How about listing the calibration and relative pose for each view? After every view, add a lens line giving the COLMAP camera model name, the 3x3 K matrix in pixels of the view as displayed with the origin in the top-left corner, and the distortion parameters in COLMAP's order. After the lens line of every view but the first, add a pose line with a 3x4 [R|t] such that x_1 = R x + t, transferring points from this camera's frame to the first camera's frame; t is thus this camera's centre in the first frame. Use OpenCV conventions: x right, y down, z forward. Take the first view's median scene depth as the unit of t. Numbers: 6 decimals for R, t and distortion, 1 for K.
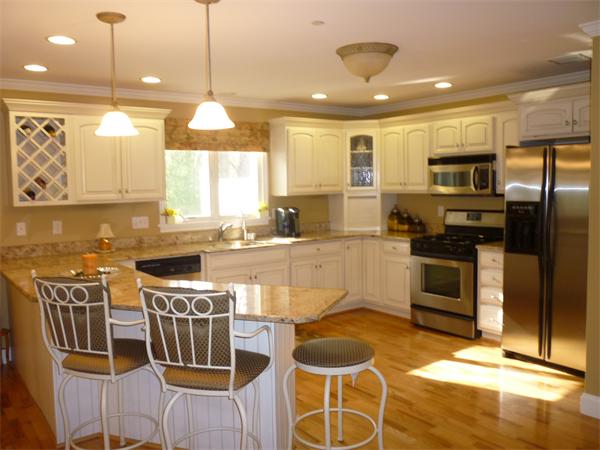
lens RADIAL K [[521.3, 0, 296.8], [0, 521.3, 223.9], [0, 0, 1]] dist [-0.049050, 0.011457]
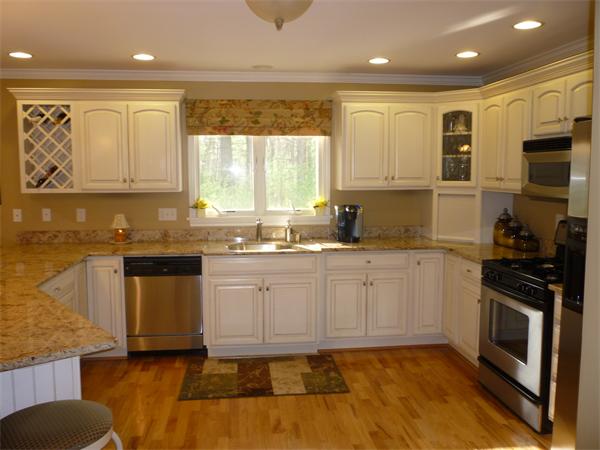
lens RADIAL K [[521.3, 0, 296.8], [0, 521.3, 223.9], [0, 0, 1]] dist [-0.049050, 0.011457]
pose [[0.867225, 0.065264, -0.493621, 0.337555], [-0.053420, 0.997846, 0.038079, -0.031361], [0.495043, -0.006654, 0.868843, 0.289767]]
